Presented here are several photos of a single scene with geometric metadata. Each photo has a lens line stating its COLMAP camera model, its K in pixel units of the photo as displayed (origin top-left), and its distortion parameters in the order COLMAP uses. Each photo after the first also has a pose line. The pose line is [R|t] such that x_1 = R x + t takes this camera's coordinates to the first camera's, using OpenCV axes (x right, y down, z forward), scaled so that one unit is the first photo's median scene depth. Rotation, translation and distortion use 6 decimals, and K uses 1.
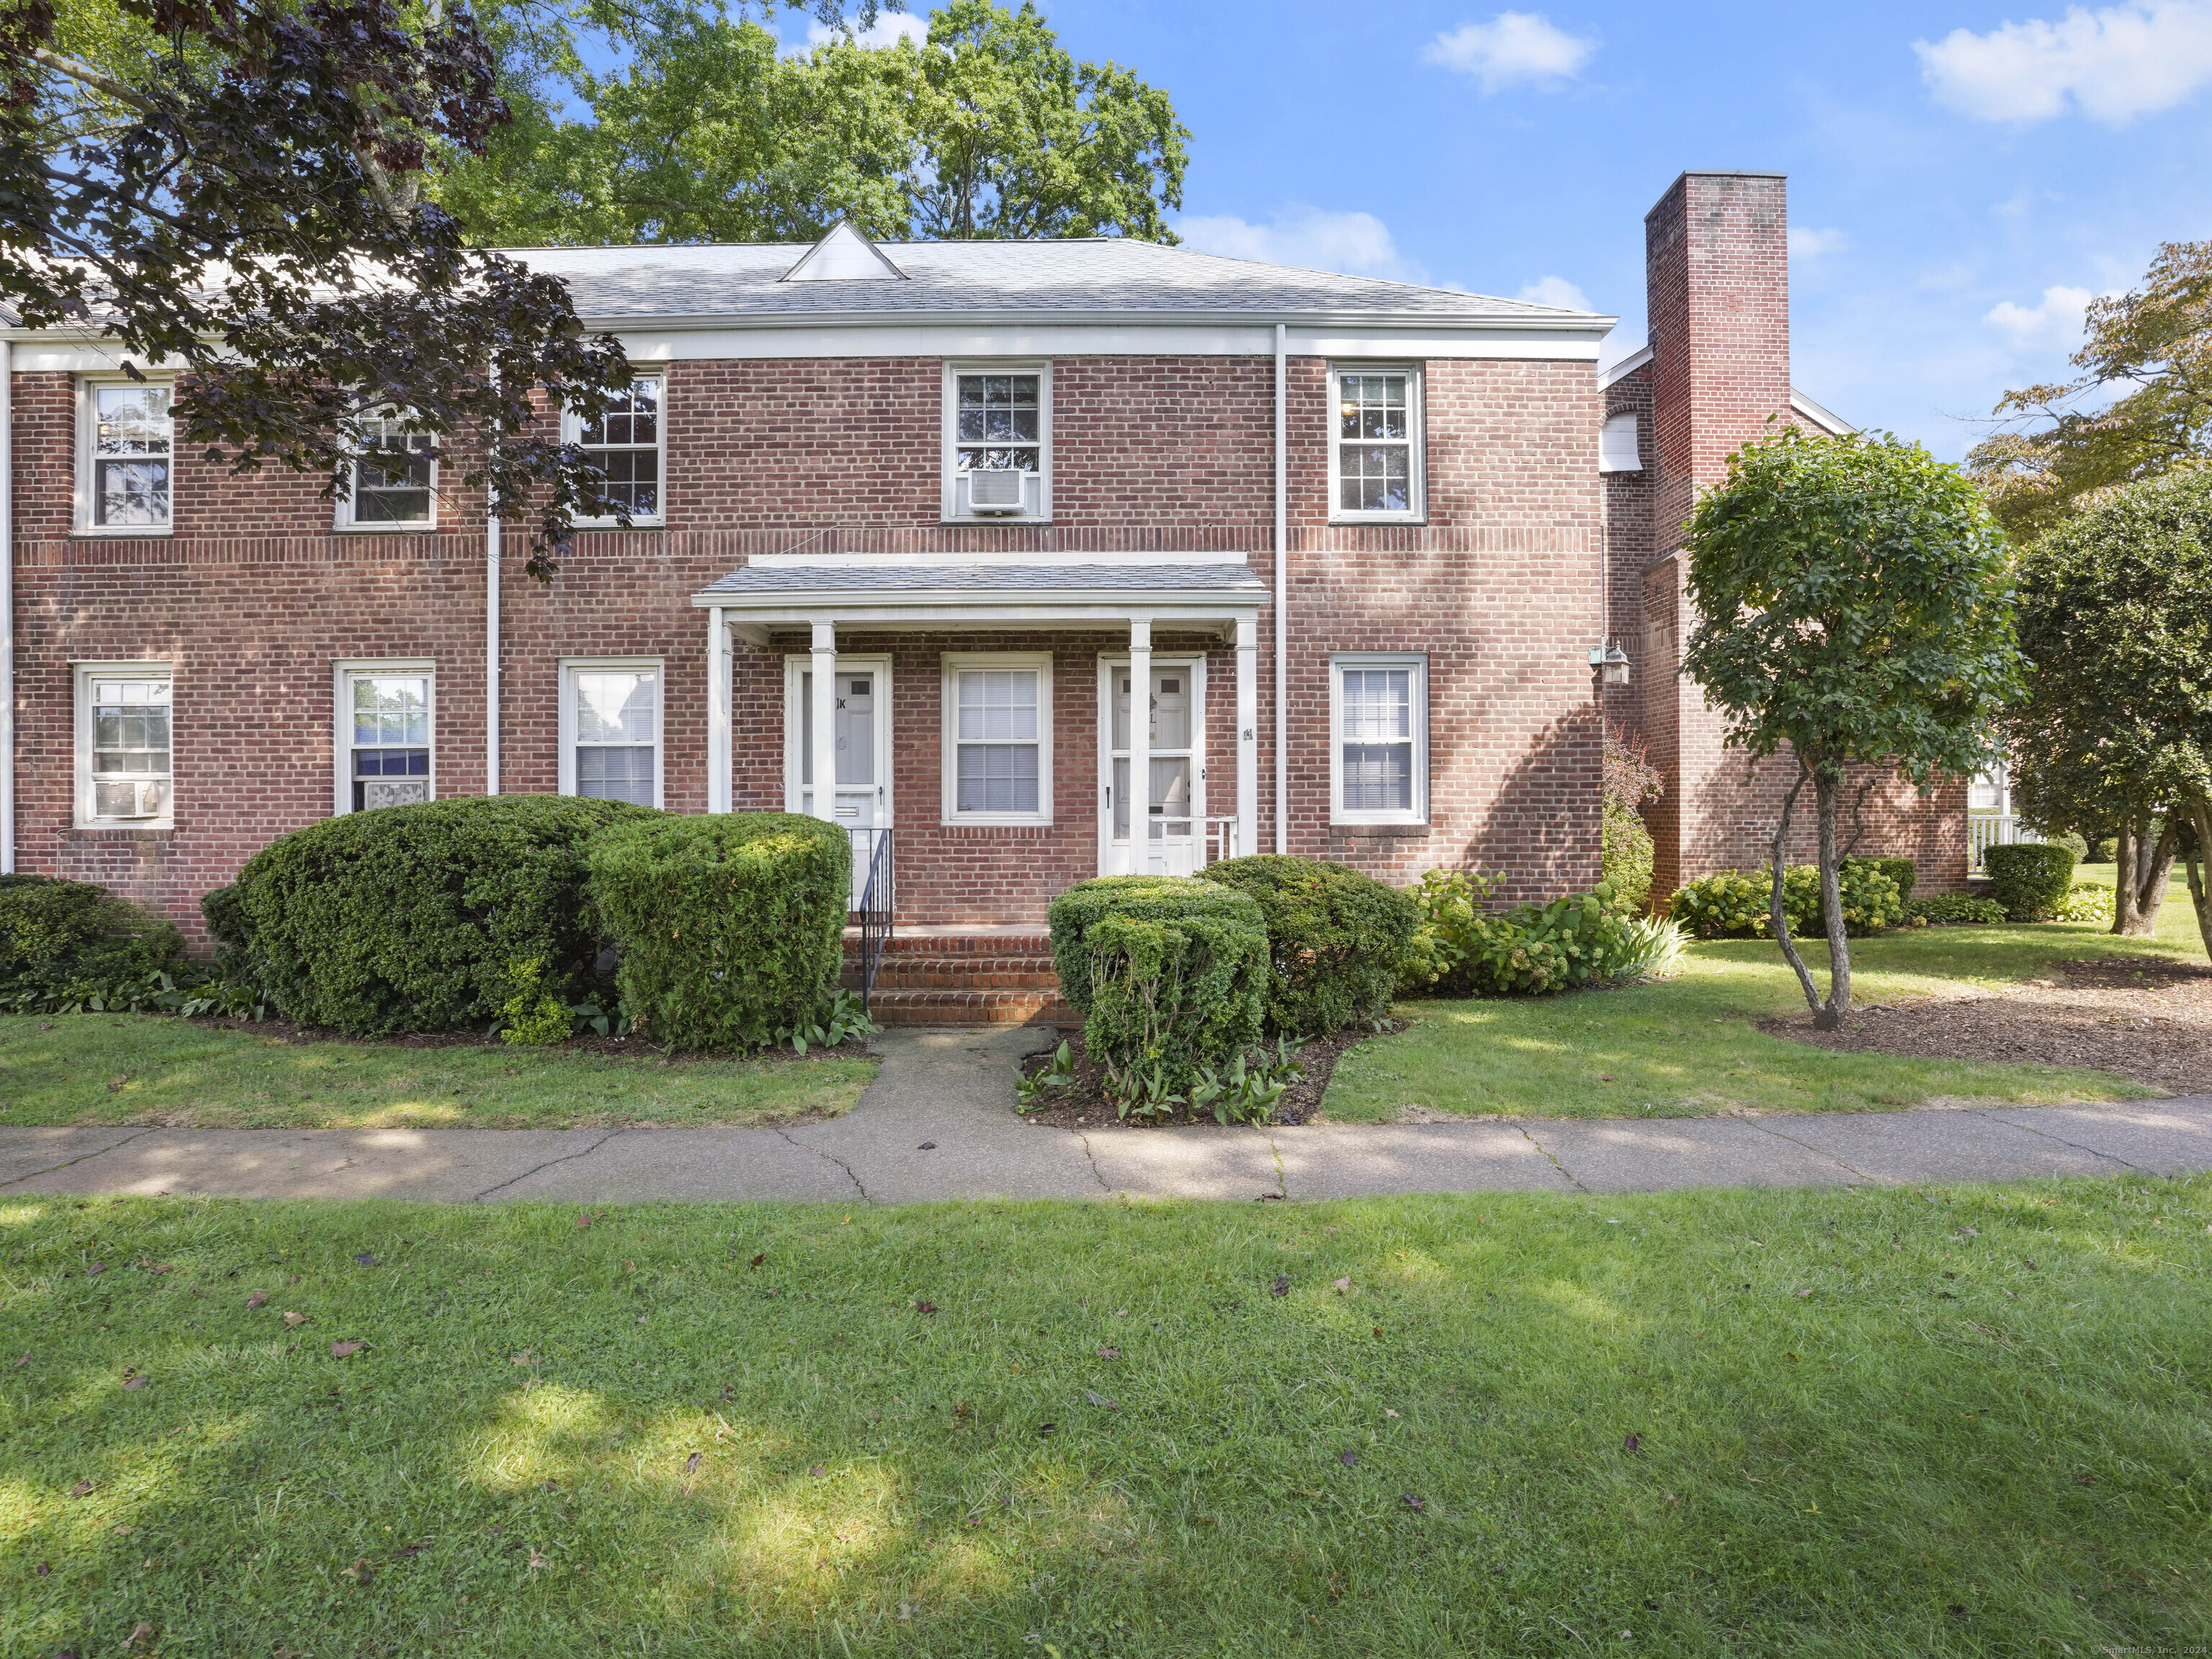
lens RADIAL K [[1229.6, 0, 1106.0], [0, 1229.6, 829.5], [0, 0, 1]] dist [-0.078342, 0.040309]
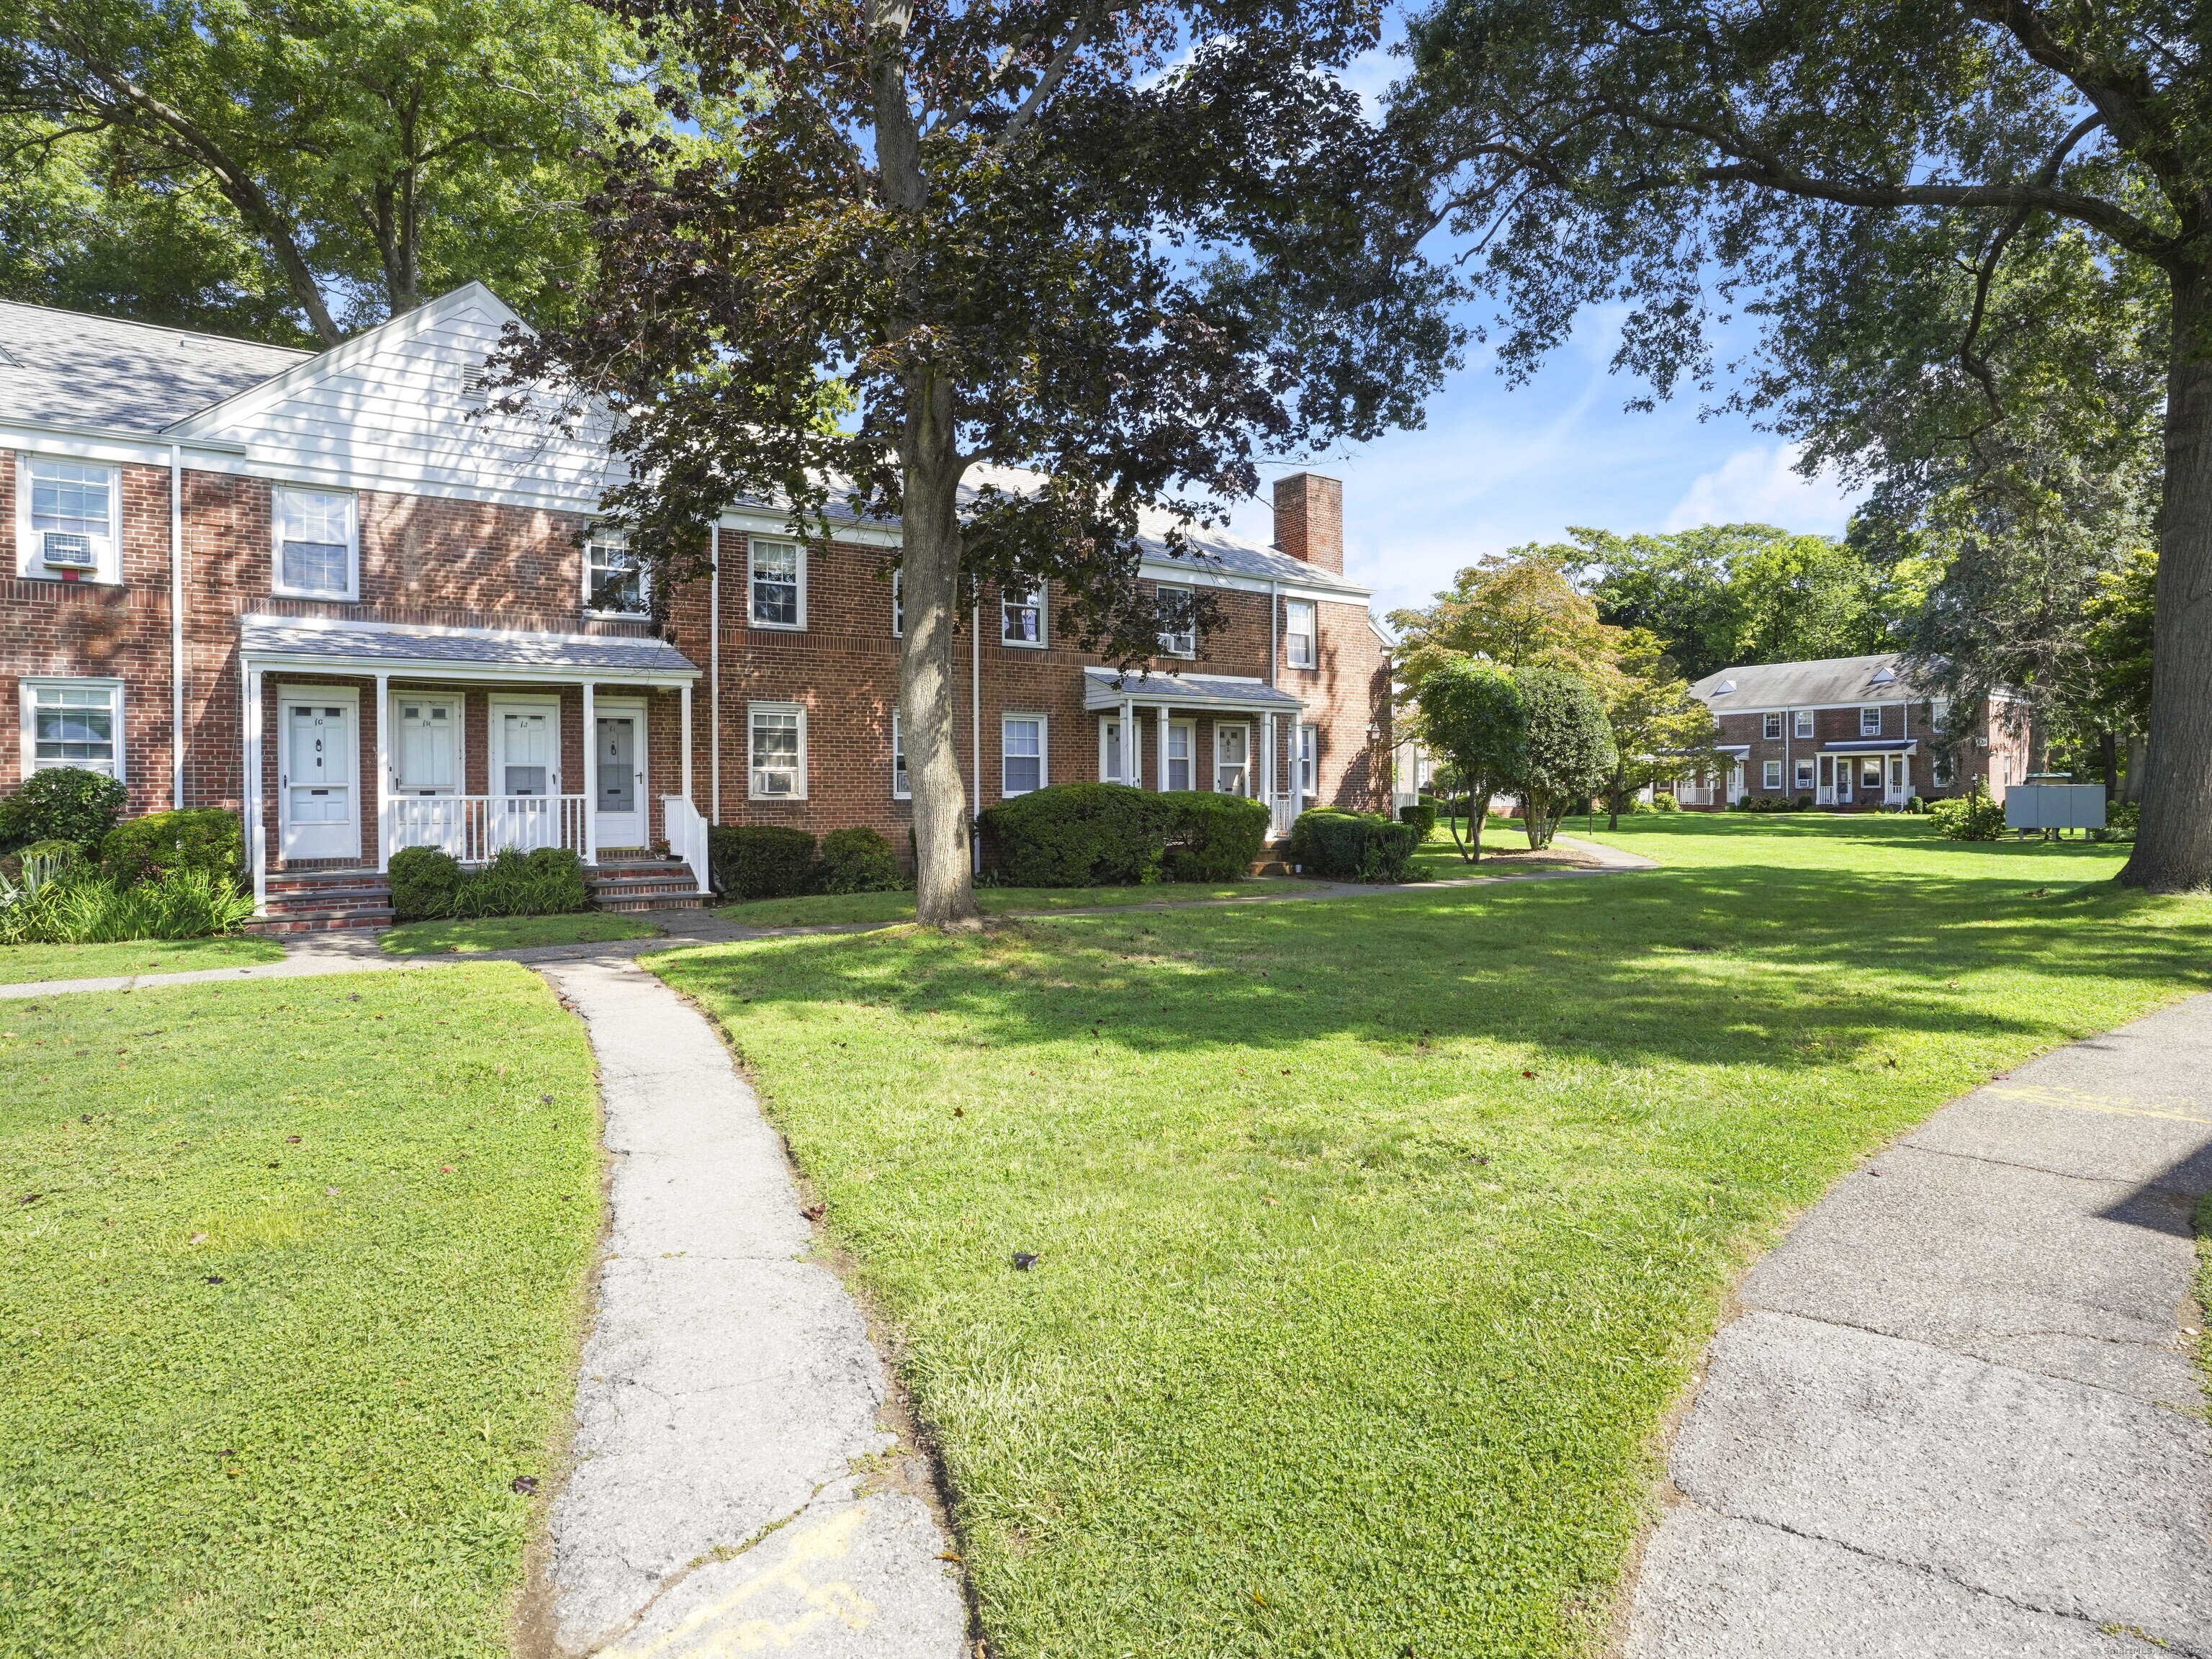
lens RADIAL K [[1189.3, 0, 1106.0], [0, 1189.3, 829.5], [0, 0, 1]] dist [-0.042725, 0.000513]
pose [[0.822359, -0.012240, 0.568837, -1.422400], [-0.000045, 0.999767, 0.021578, 0.010880], [-0.568968, -0.017771, 0.822167, -0.694542]]
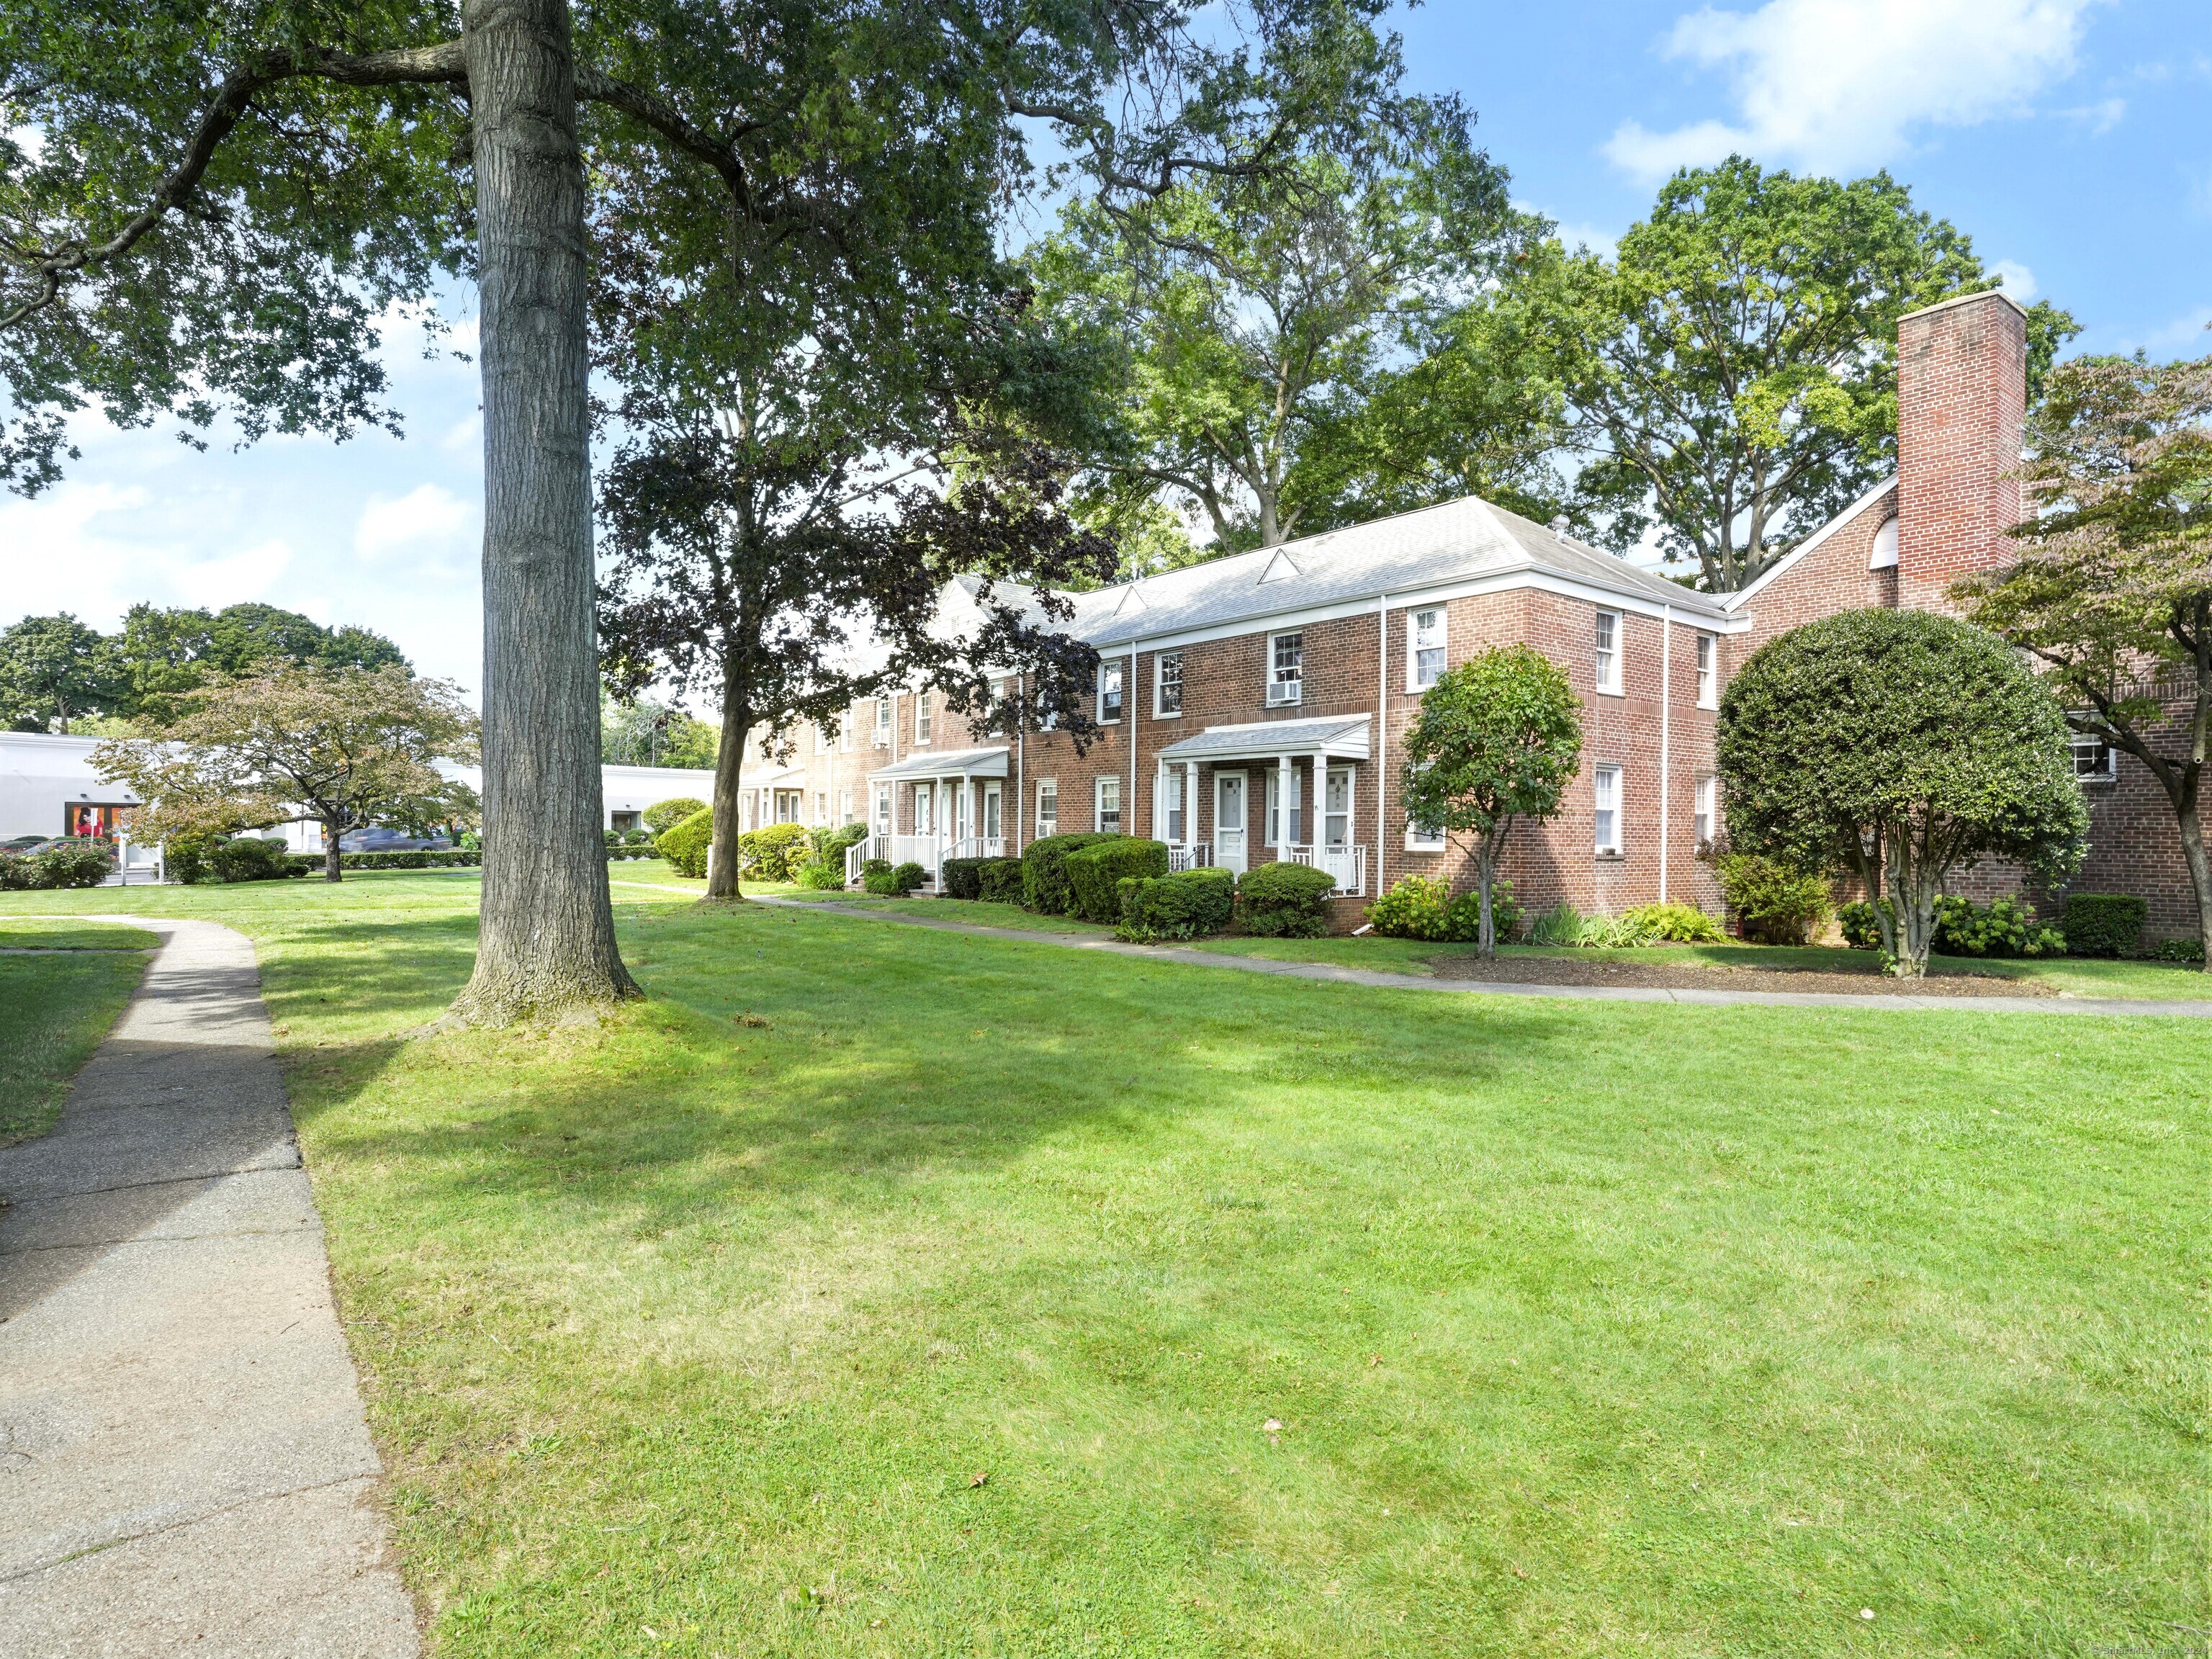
lens RADIAL K [[1229.6, 0, 1106.0], [0, 1229.6, 829.5], [0, 0, 1]] dist [-0.078342, 0.040309]
pose [[0.585861, 0.010800, -0.810340, 1.483899], [-0.022468, 0.999743, -0.002920, -0.021340], [0.810100, 0.019918, 0.585953, -0.513439]]
